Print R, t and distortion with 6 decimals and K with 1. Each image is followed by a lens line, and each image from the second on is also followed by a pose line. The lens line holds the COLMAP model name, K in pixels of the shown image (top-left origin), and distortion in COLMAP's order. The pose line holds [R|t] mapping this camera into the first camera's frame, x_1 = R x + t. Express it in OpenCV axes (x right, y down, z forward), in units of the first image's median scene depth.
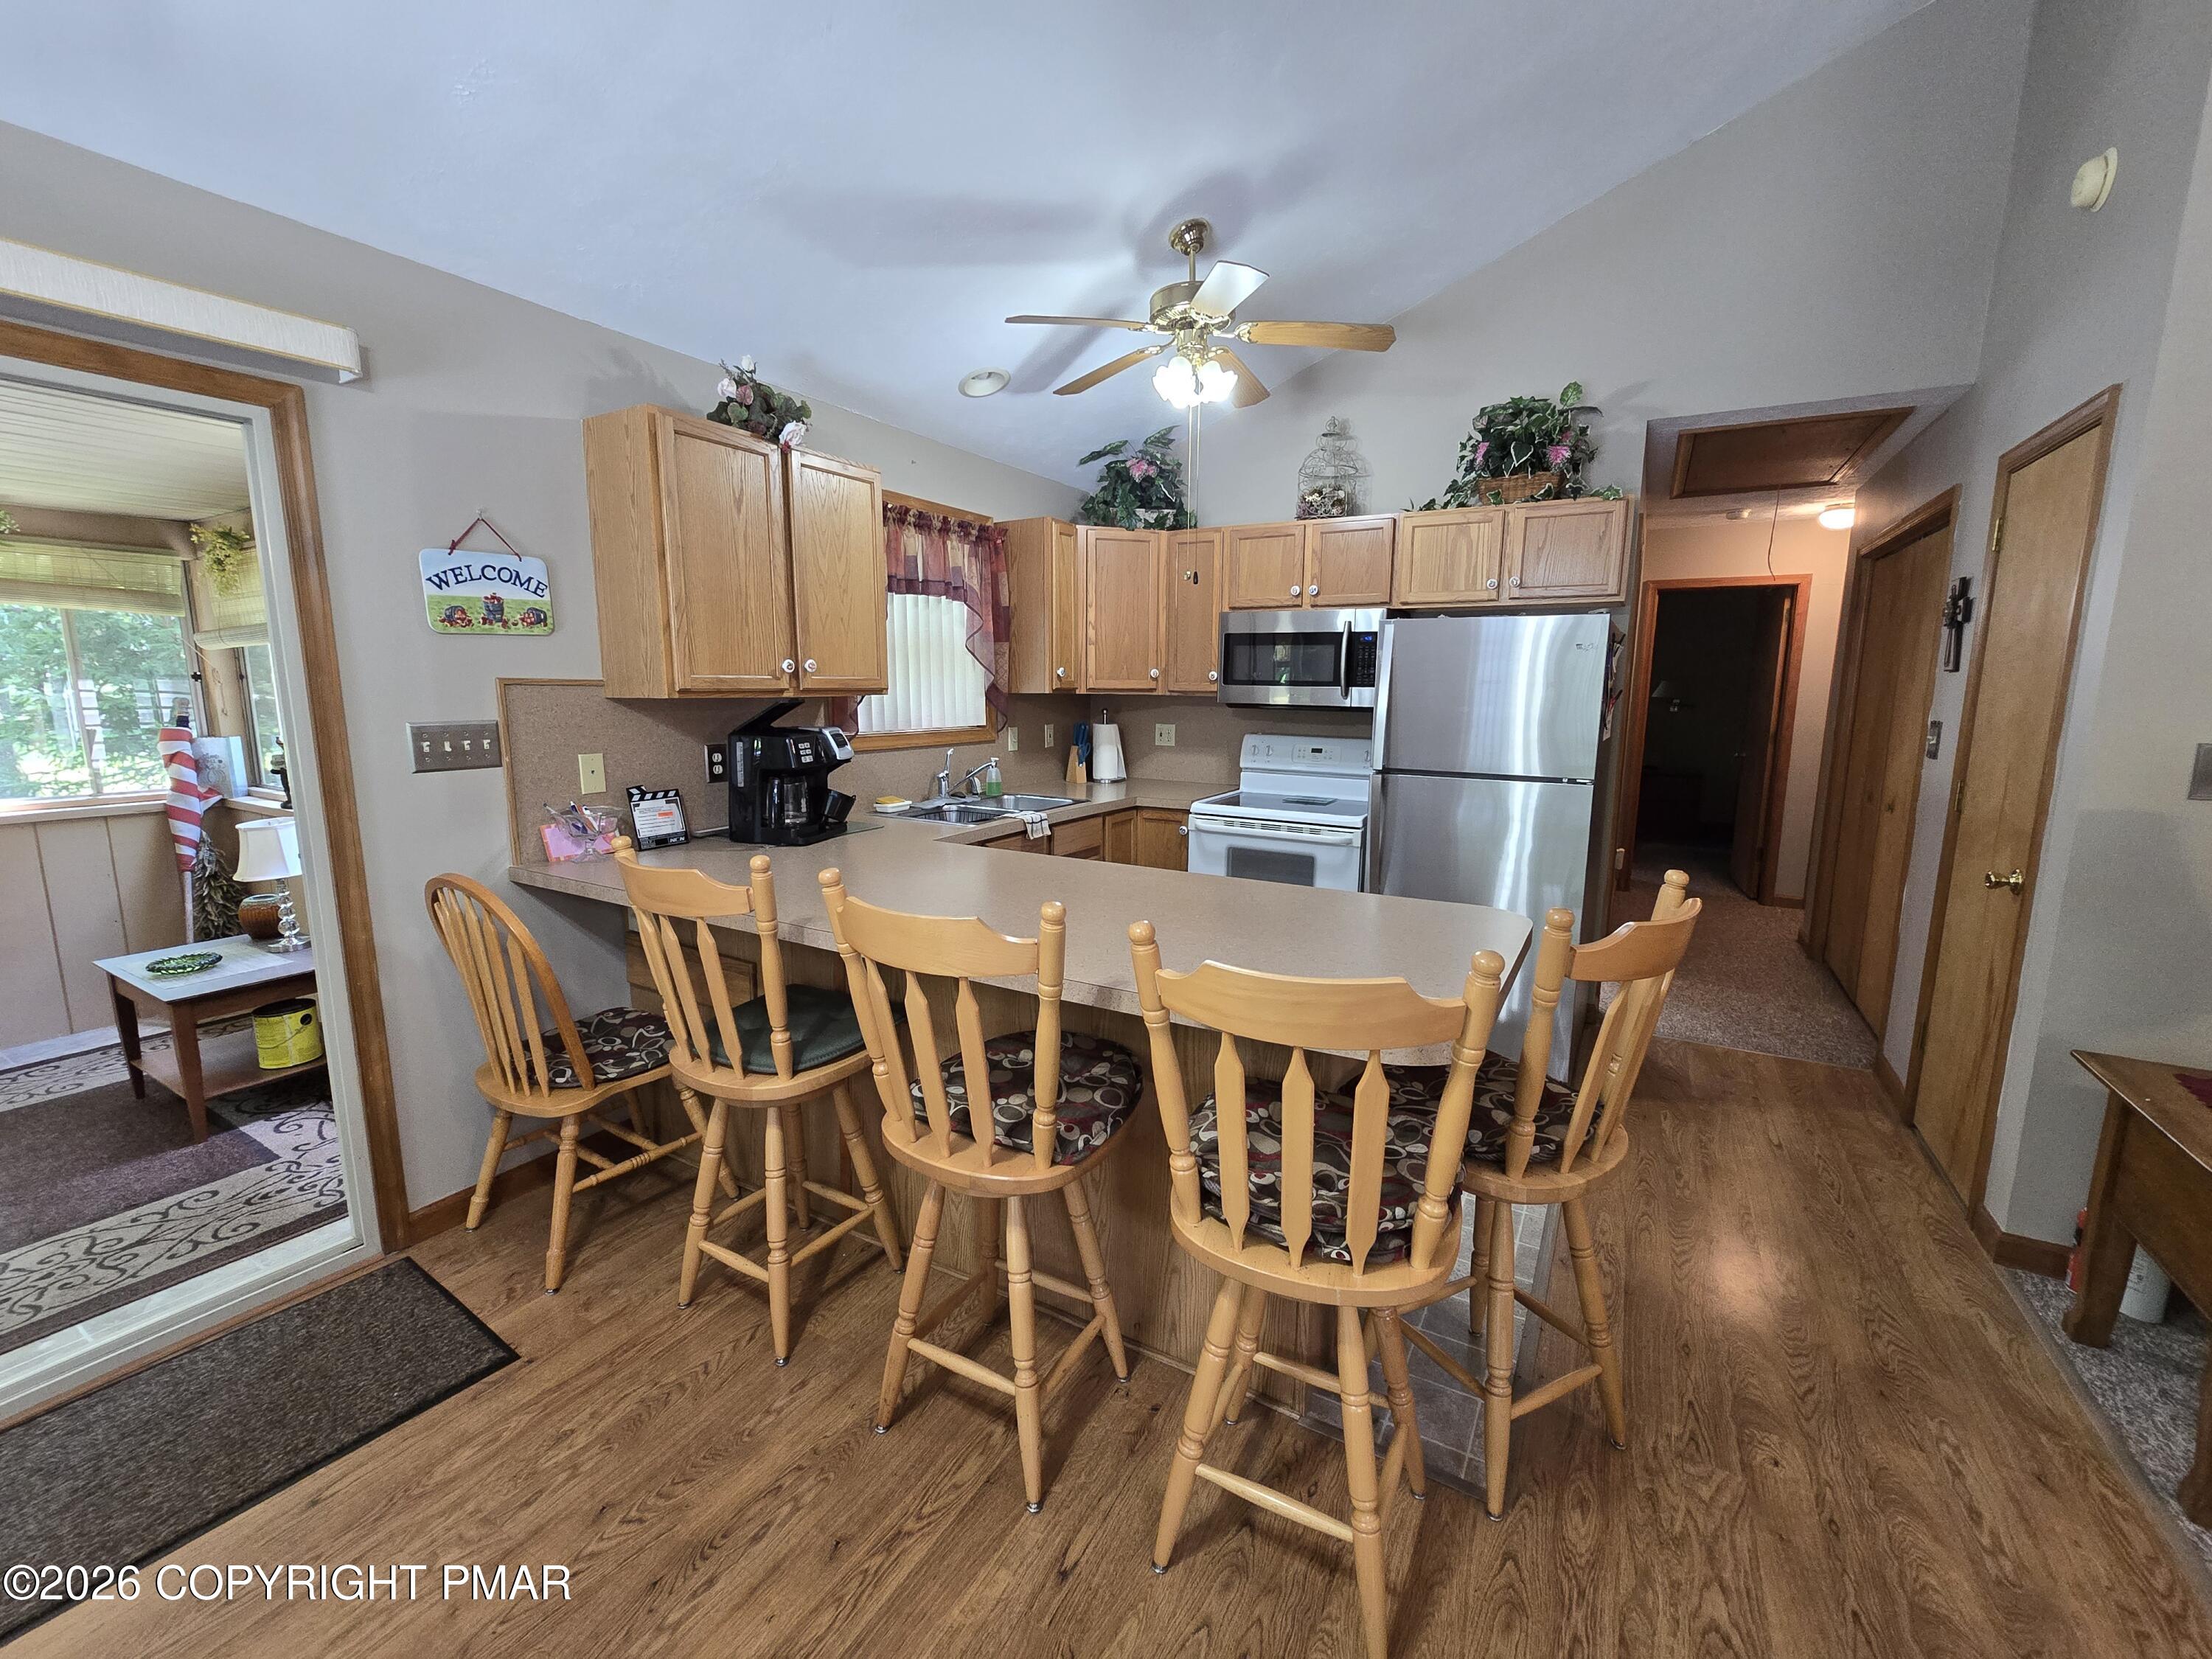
lens RADIAL K [[907.2, 0, 1123.2], [0, 907.2, 827.6], [0, 0, 1]] dist [-0.003535, 0.000570]
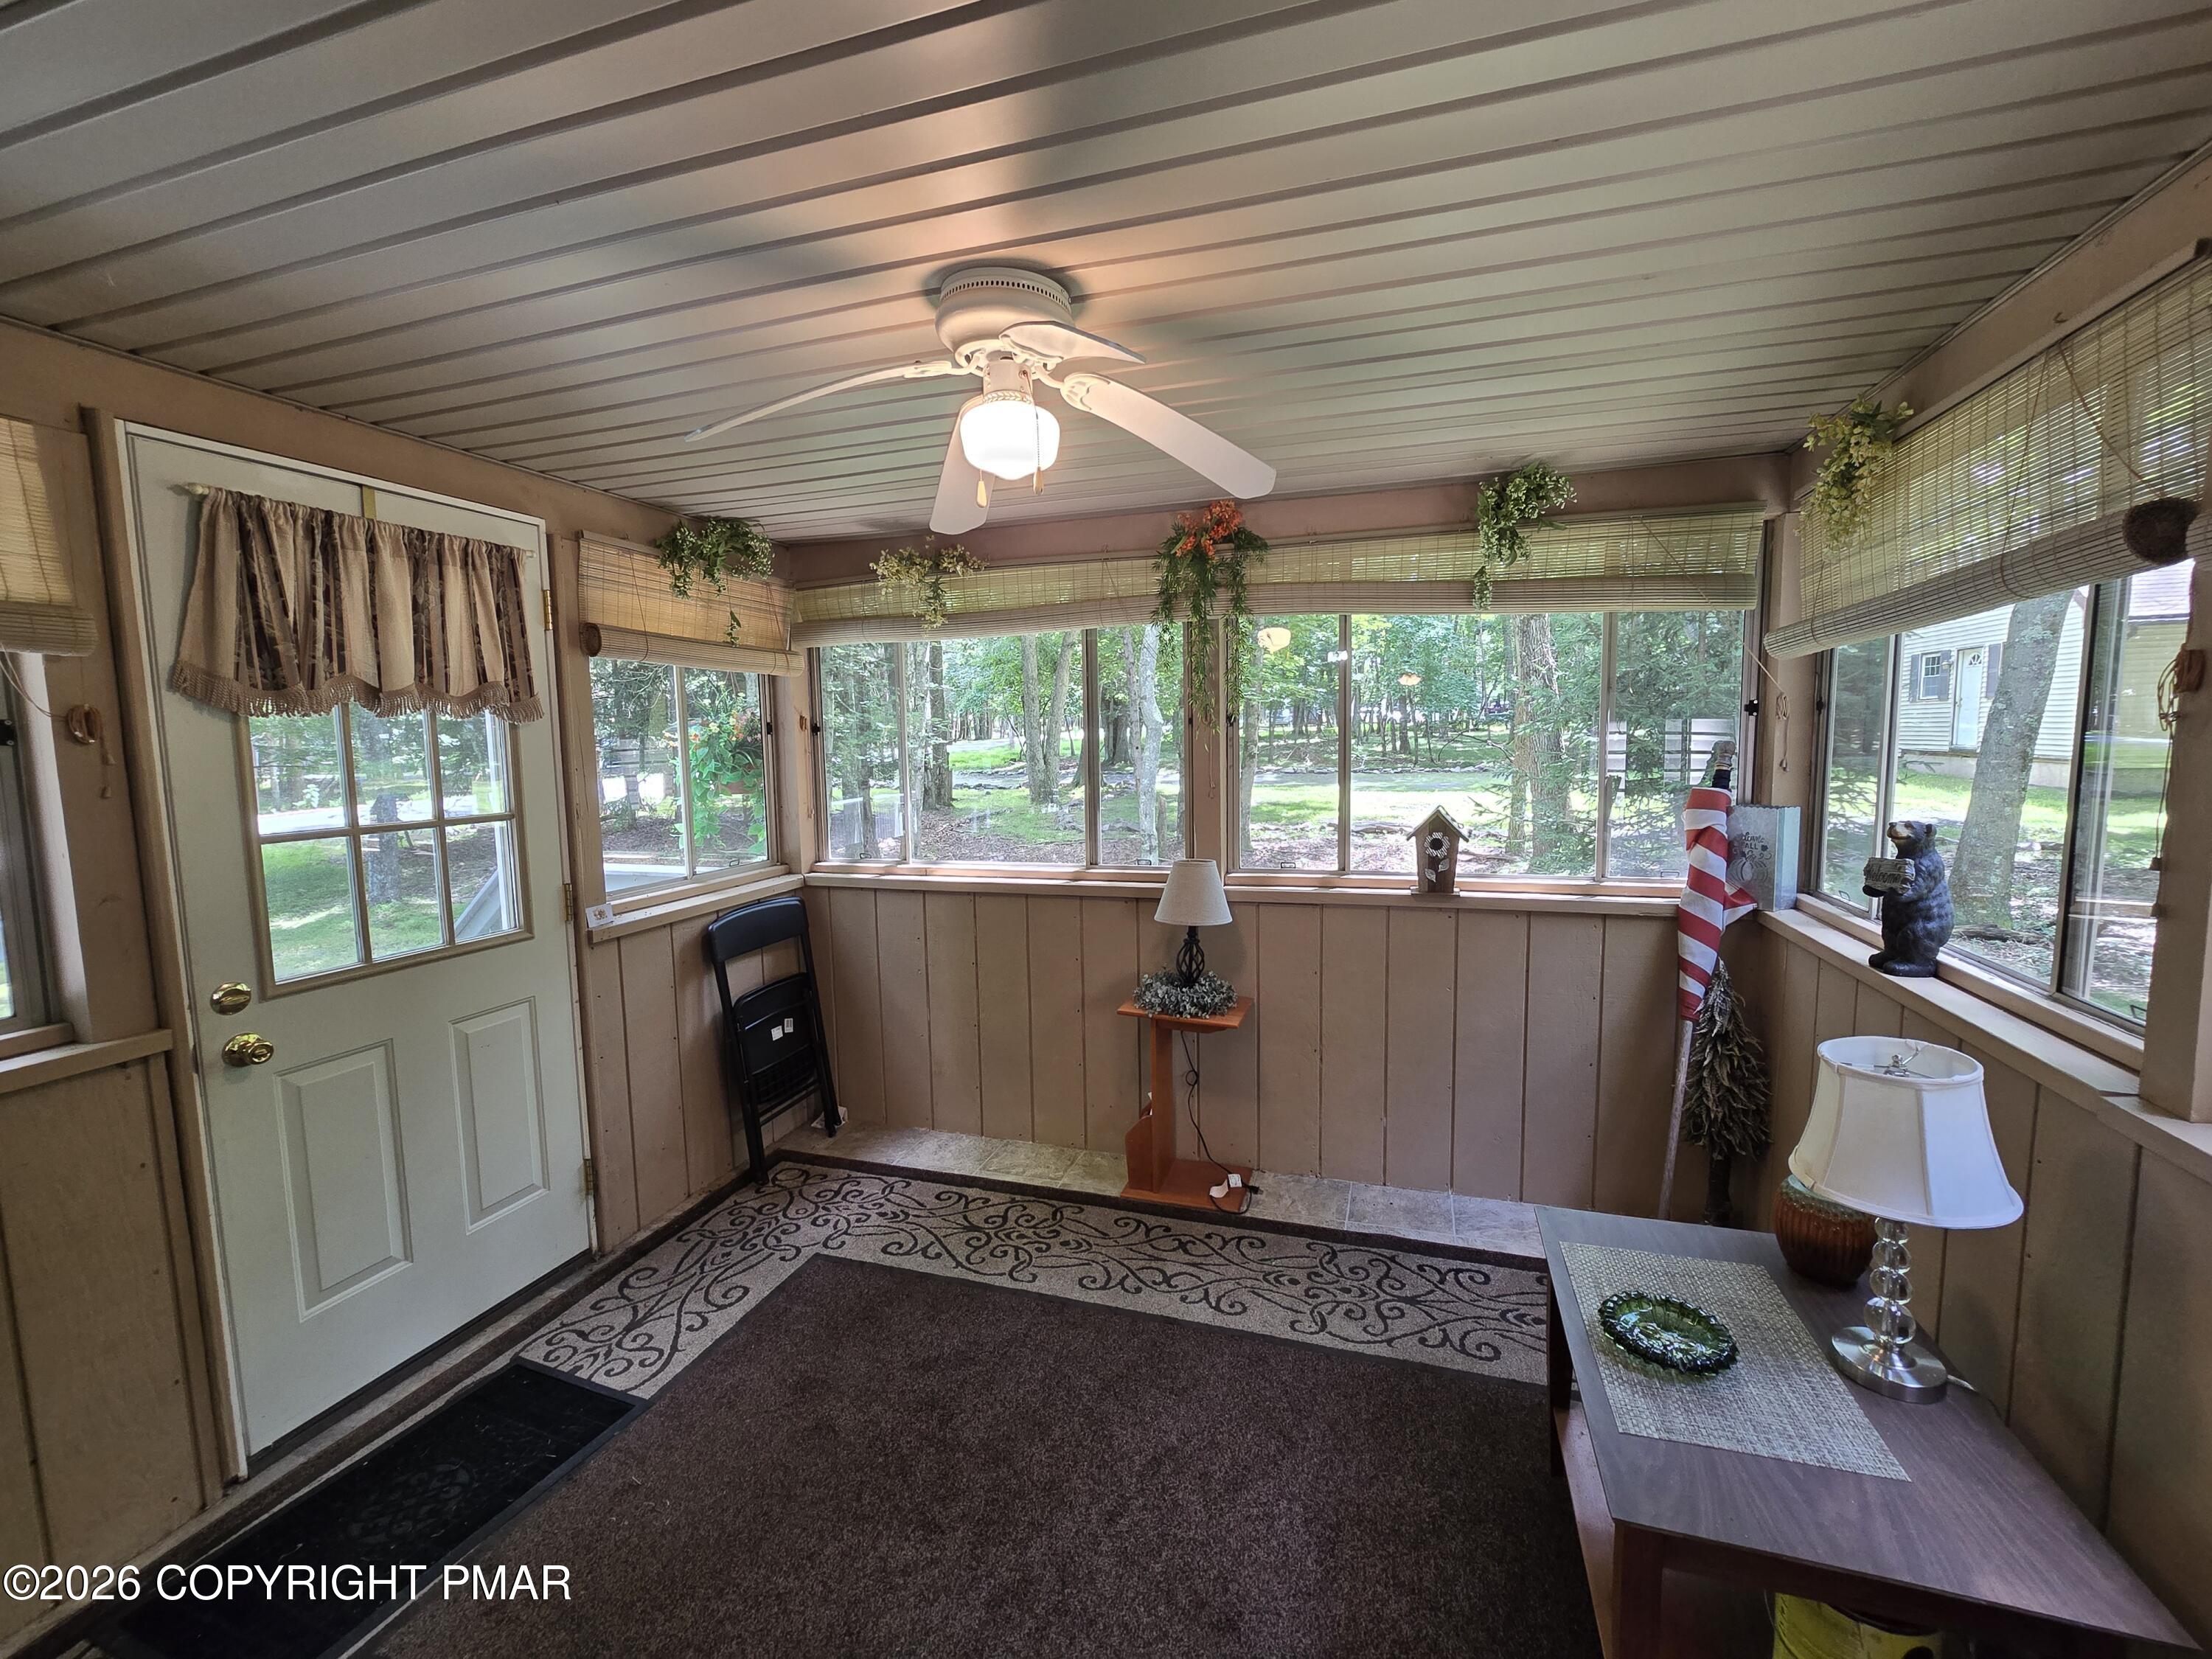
lens RADIAL K [[907.2, 0, 1119.9], [0, 907.2, 812.8], [0, 0, 1]] dist [-0.003535, 0.000570]
pose [[0.211020, 0.077688, -0.974390, -0.524093], [-0.135351, 0.989556, 0.049584, -0.069789], [0.968065, 0.121422, 0.219331, 0.470208]]
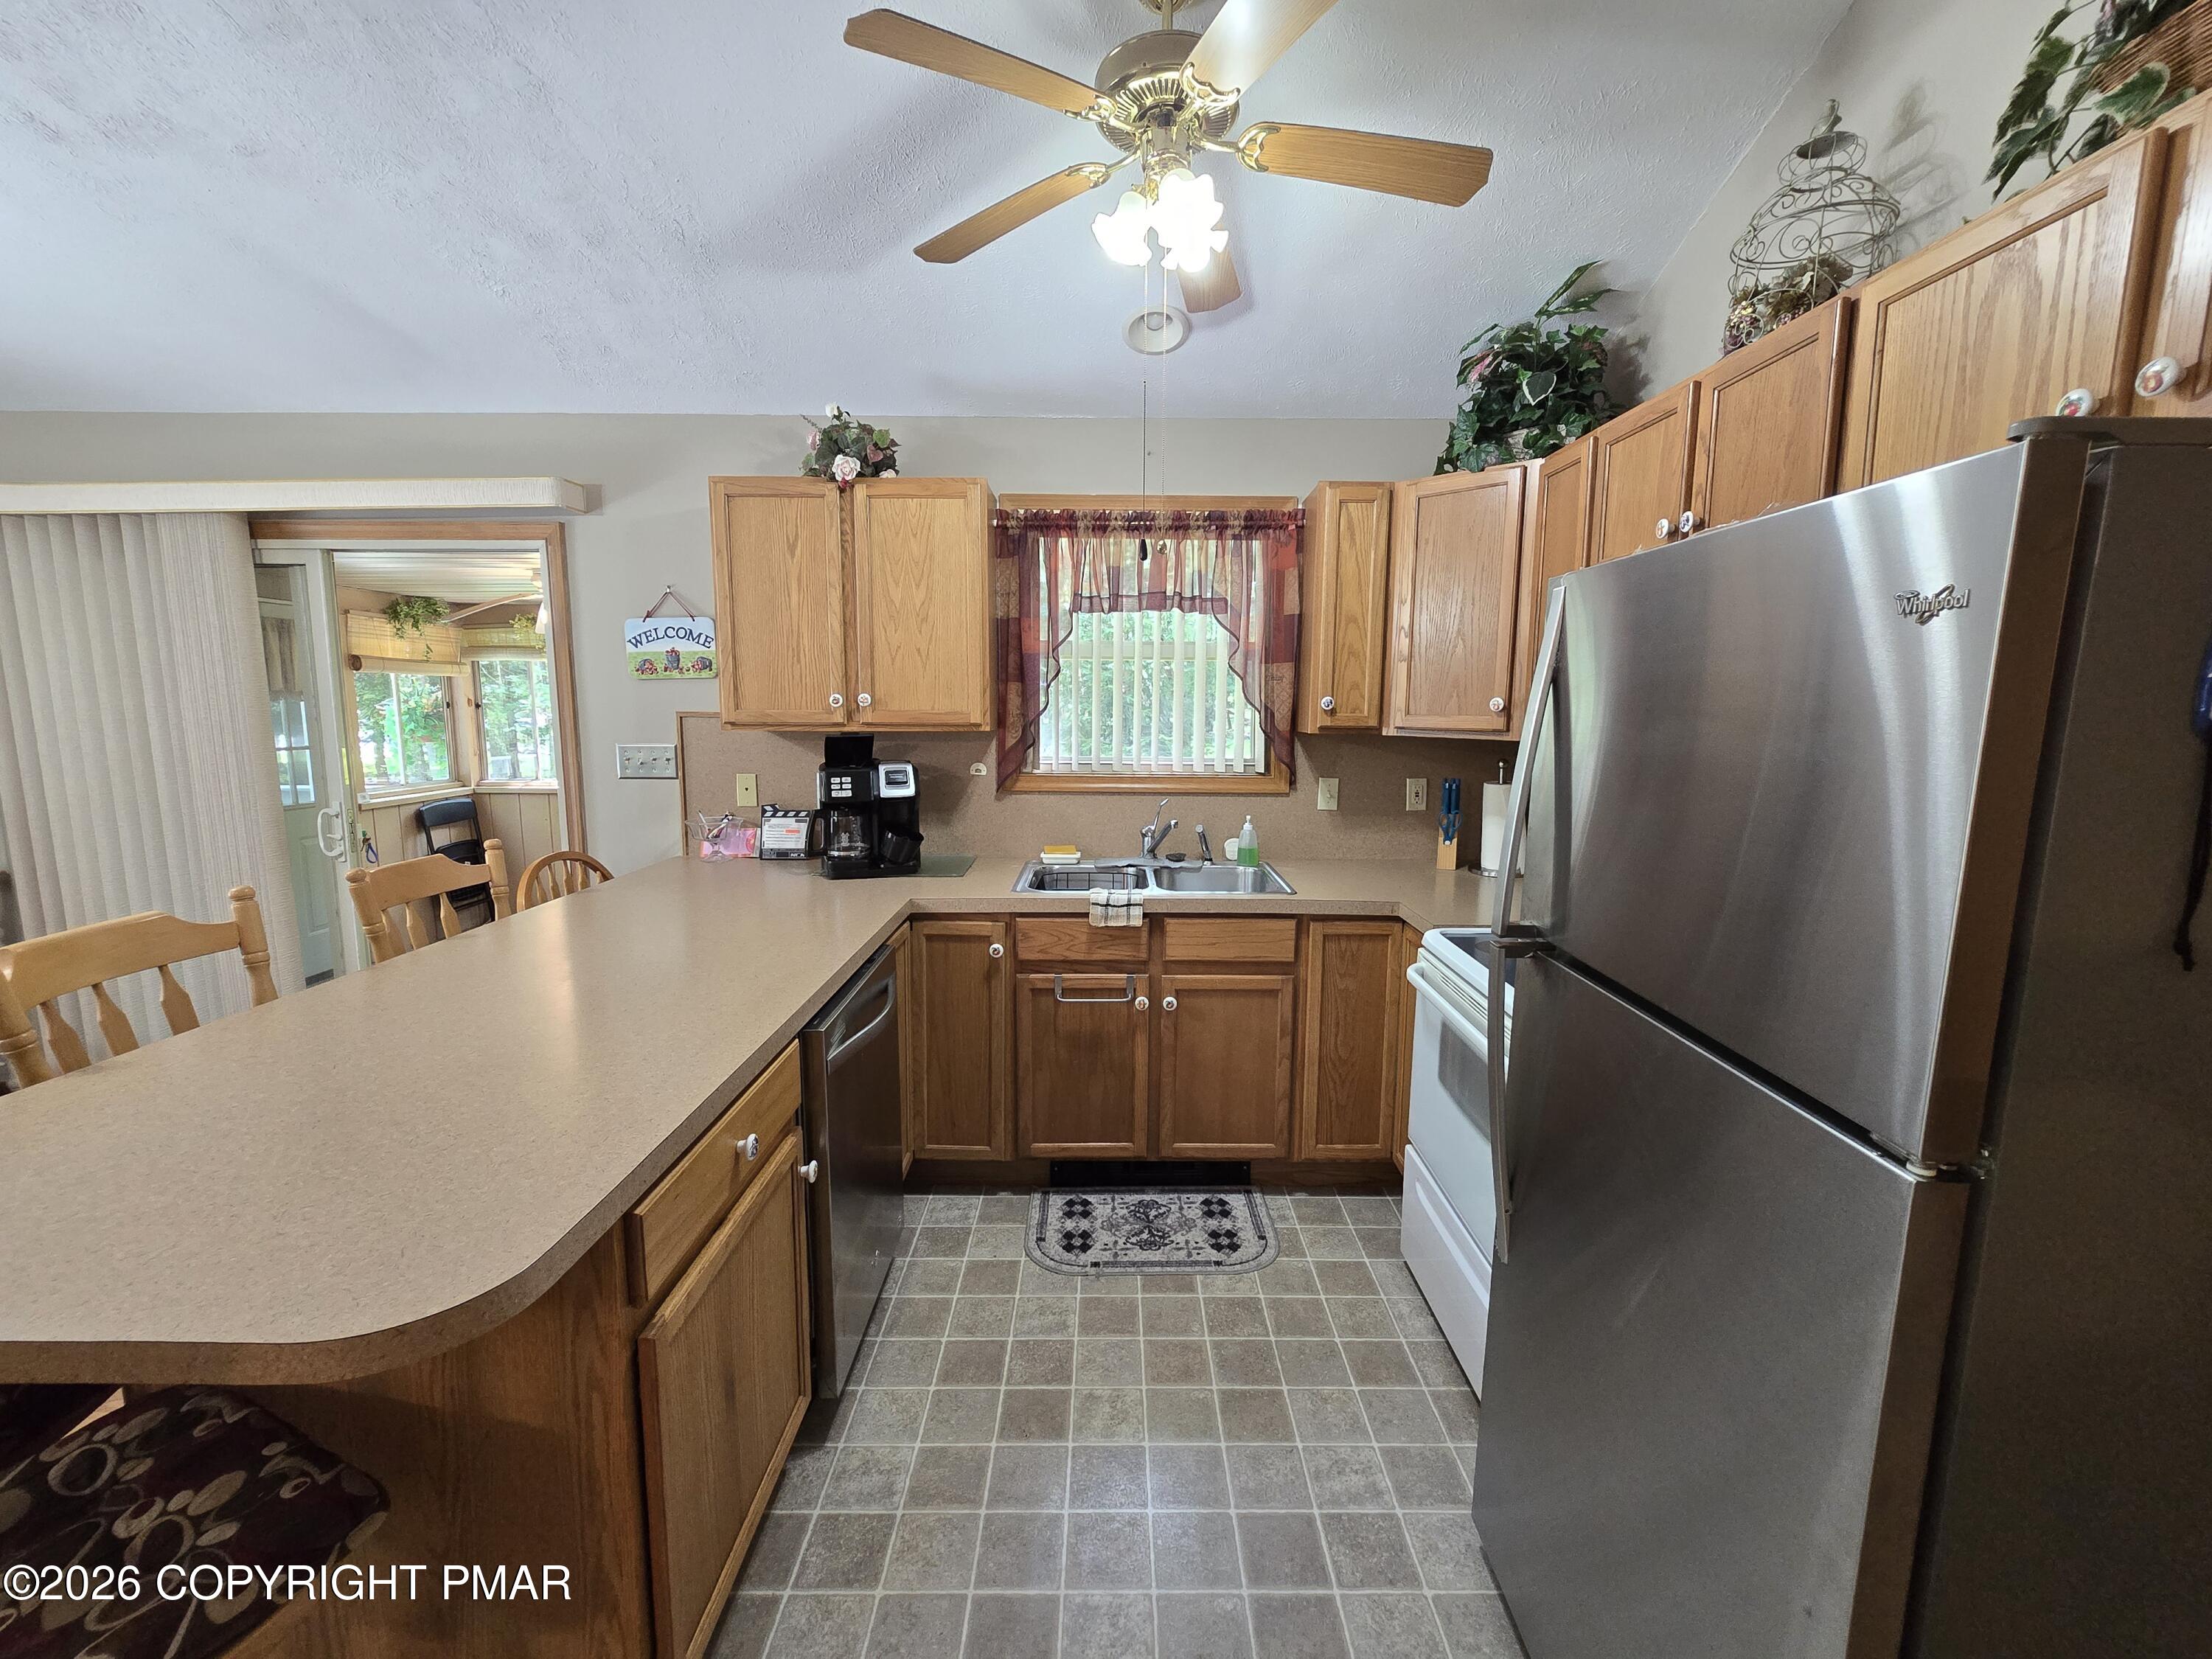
lens RADIAL K [[907.2, 0, 1115.1], [0, 907.2, 824.7], [0, 0, 1]] dist [-0.003535, 0.000570]
pose [[0.499948, 0.112114, -0.858768, 0.460592], [-0.139685, 0.989041, 0.047801, -0.092219], [0.854716, 0.096059, 0.510130, 0.529336]]
